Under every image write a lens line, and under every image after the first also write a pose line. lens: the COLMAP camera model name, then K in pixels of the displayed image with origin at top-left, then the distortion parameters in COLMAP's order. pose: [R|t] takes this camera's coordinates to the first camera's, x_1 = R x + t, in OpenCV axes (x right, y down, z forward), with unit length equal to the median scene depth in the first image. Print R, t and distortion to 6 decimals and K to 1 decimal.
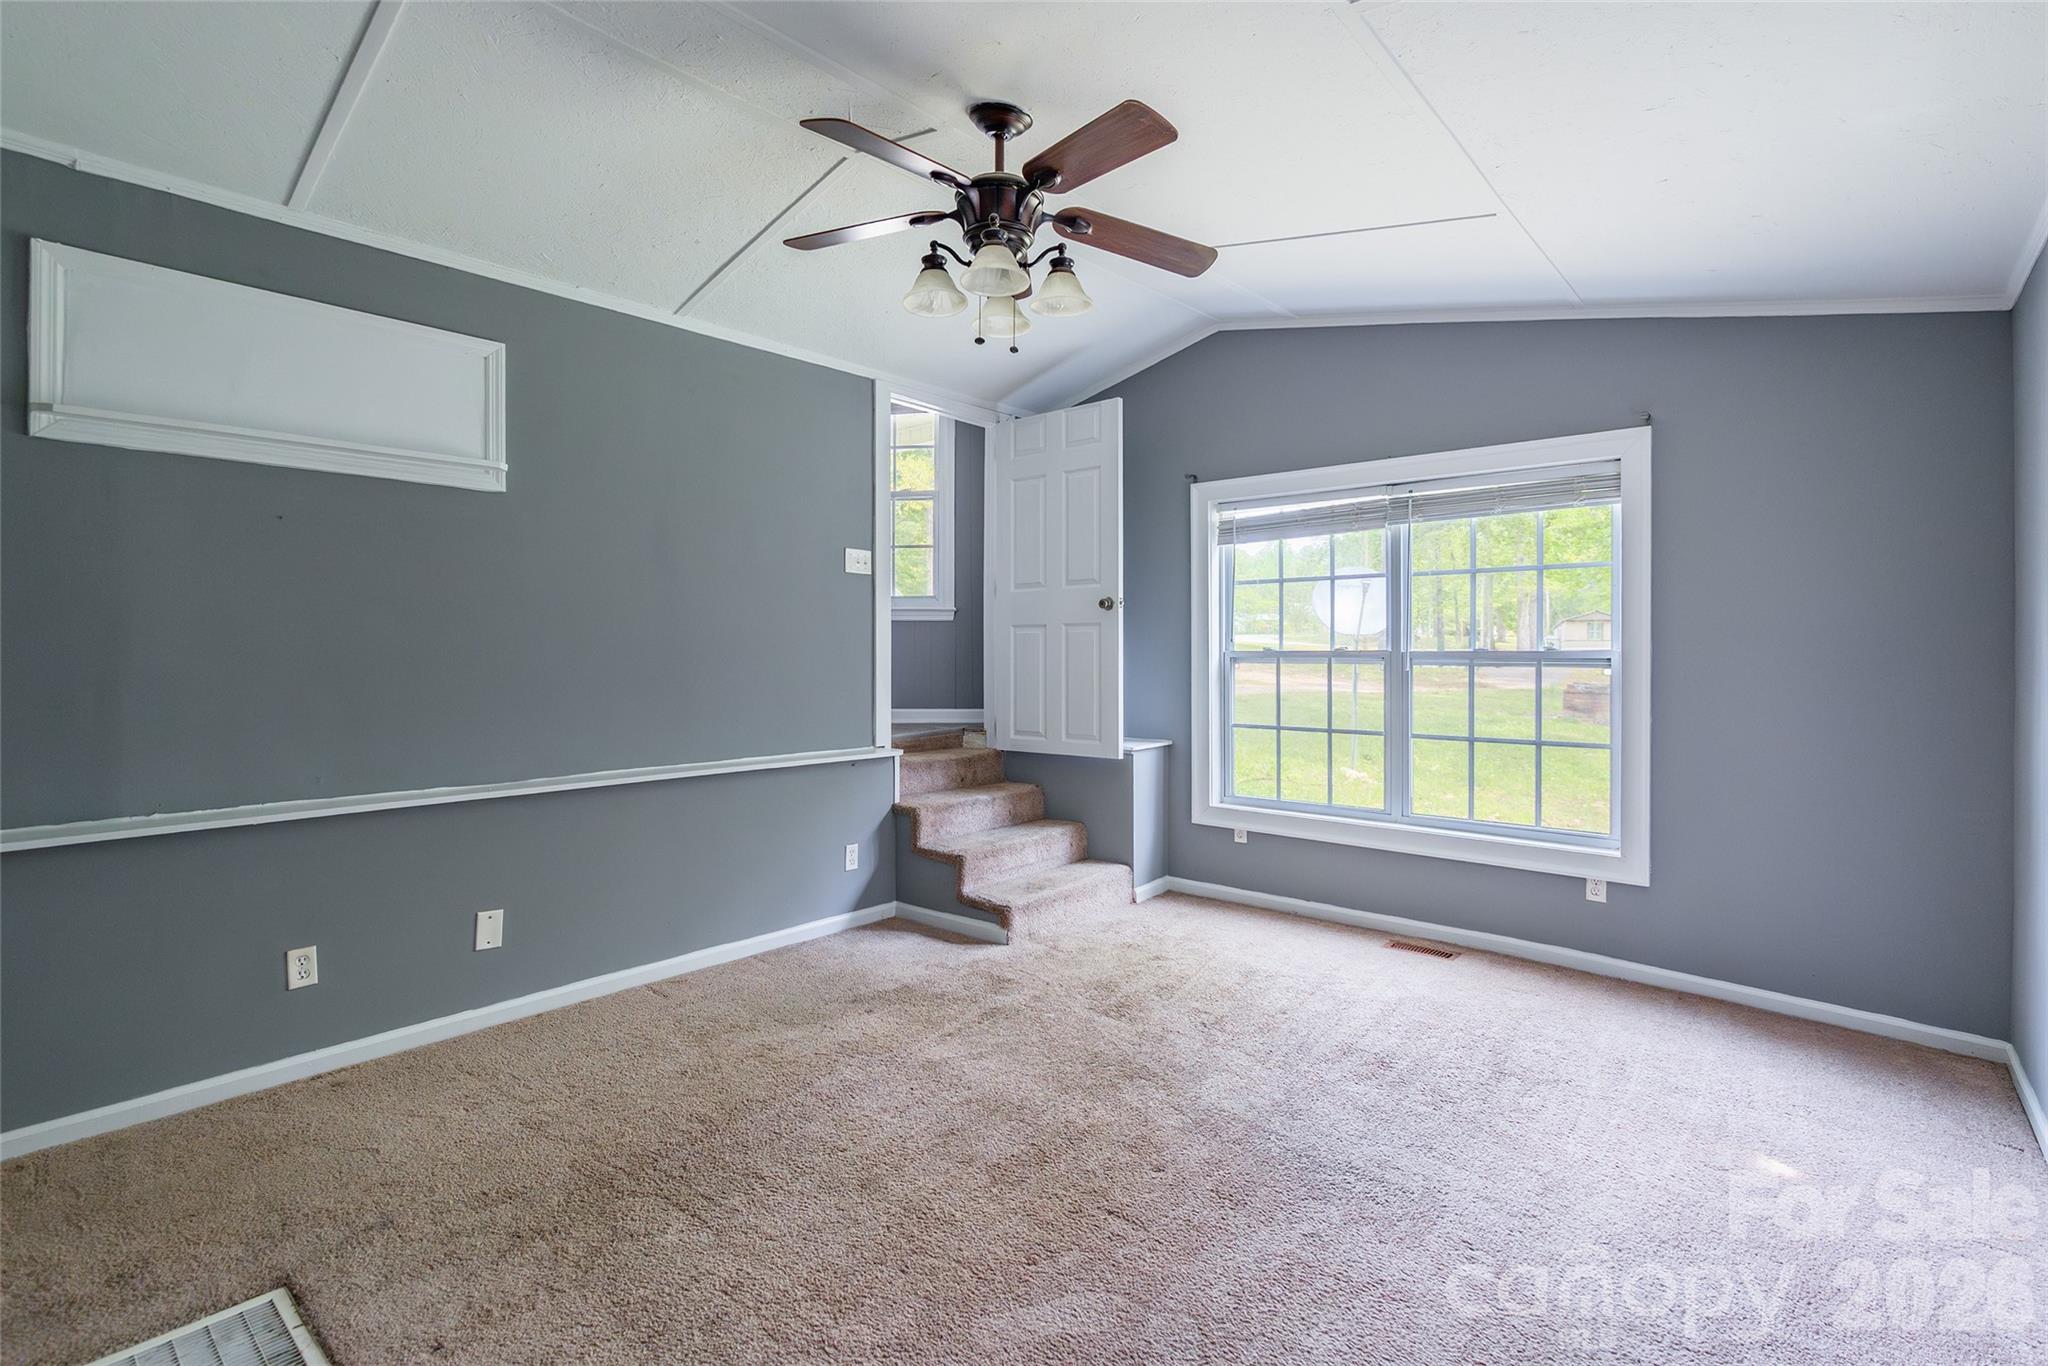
lens RADIAL K [[960.0, 0, 1025.7], [0, 960.0, 618.1], [0, 0, 1]] dist [-0.005648, 0.000860]
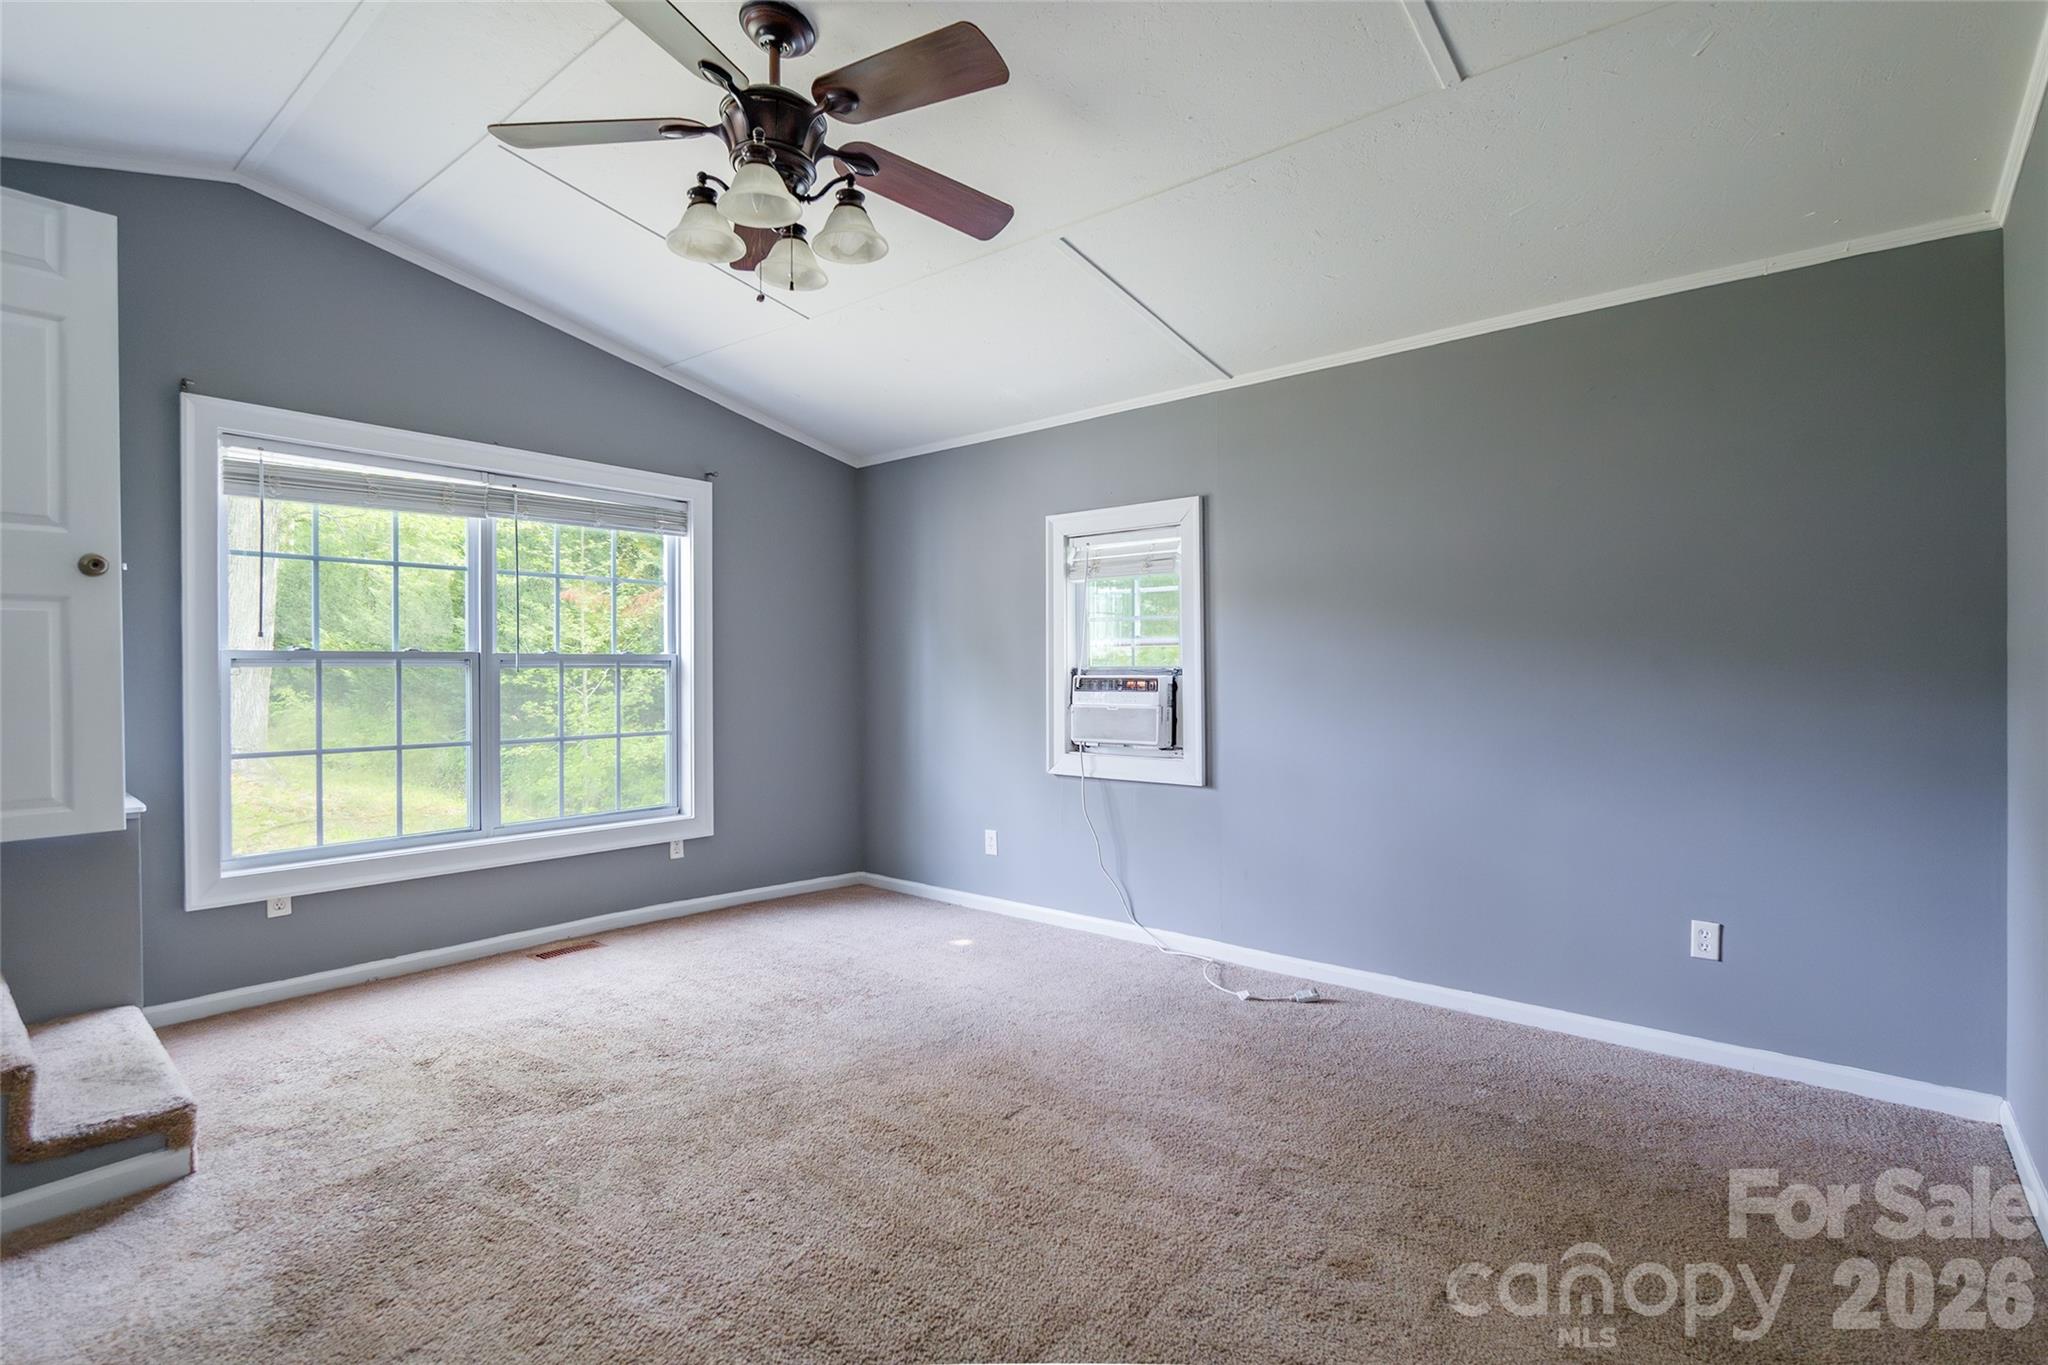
lens RADIAL K [[960.0, 0, 1025.7], [0, 960.0, 617.6], [0, 0, 1]] dist [-0.005648, 0.000860]
pose [[-0.021862, 0.046374, 0.998685, -0.638552], [-0.039569, 0.998101, -0.047213, 0.027545], [-0.998978, -0.040549, -0.019985, 0.575986]]
